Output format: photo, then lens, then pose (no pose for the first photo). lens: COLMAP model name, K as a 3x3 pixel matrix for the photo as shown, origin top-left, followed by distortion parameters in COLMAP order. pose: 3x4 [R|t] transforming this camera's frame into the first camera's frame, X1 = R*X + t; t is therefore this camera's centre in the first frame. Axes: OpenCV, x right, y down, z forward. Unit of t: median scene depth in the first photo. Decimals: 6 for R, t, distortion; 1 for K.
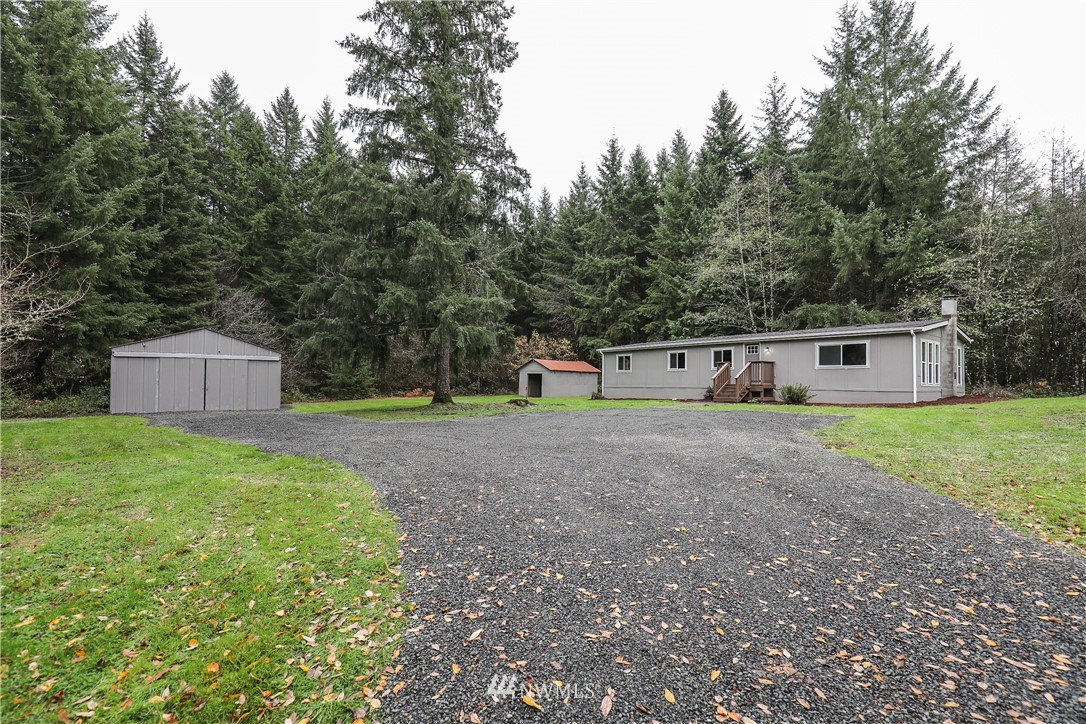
lens RADIAL K [[500.6, 0, 538.0], [0, 500.6, 377.8], [0, 0, 1]] dist [0.001493, 0.000285]
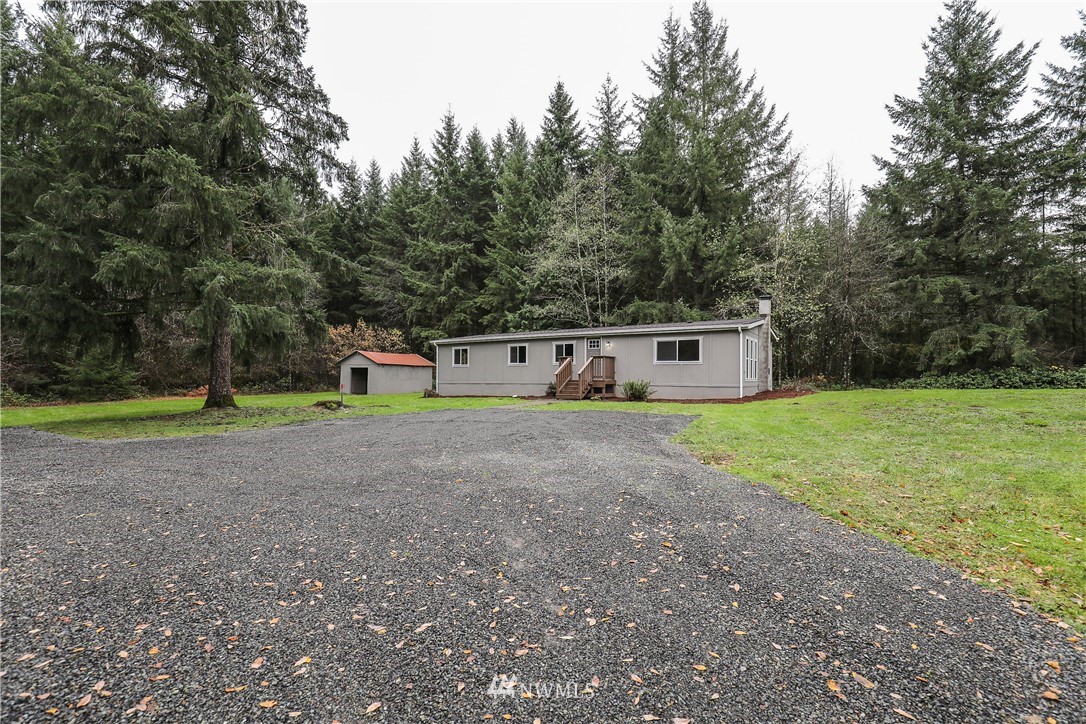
lens RADIAL K [[508.5, 0, 541.3], [0, 508.5, 372.0], [0, 0, 1]] dist [0.001891, -0.000085]
pose [[0.947327, -0.000343, 0.320268, 0.014745], [-0.000076, 0.999999, 0.001294, -0.002732], [-0.320268, -0.001250, 0.947326, 0.078902]]
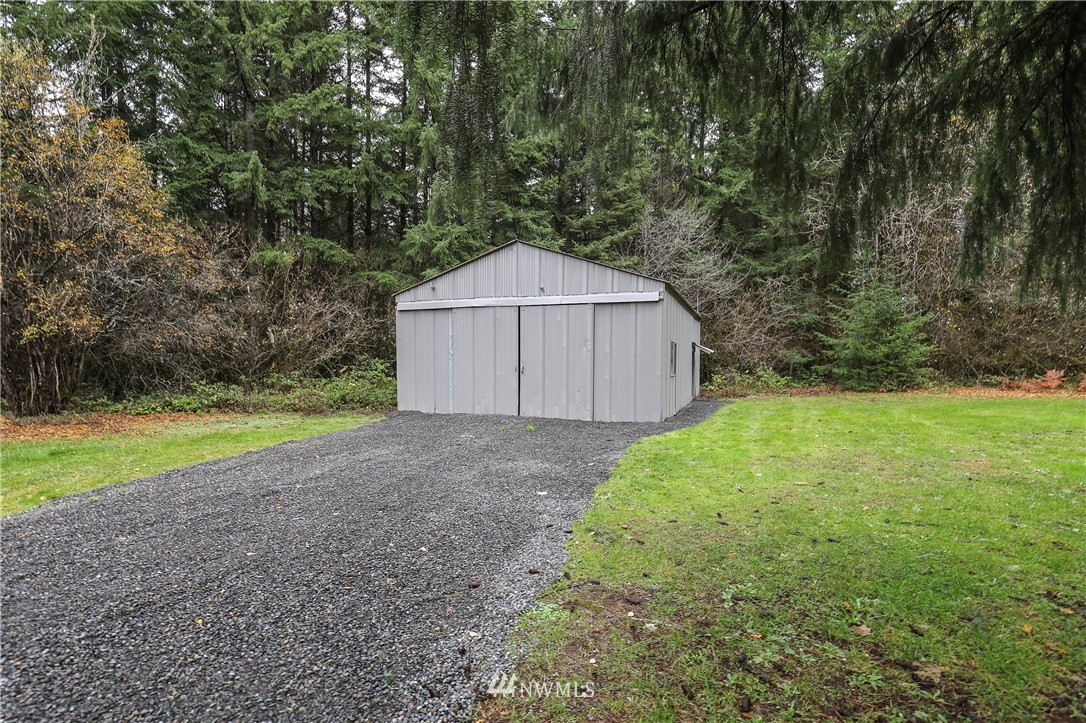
lens RADIAL K [[508.5, 0, 541.3], [0, 508.5, 371.5], [0, 0, 1]] dist [0.001891, -0.000085]
pose [[0.580760, 0.029141, -0.813553, -0.216943], [0.004737, 0.999221, 0.039174, 0.003930], [0.814061, -0.026605, 0.580170, 0.611914]]
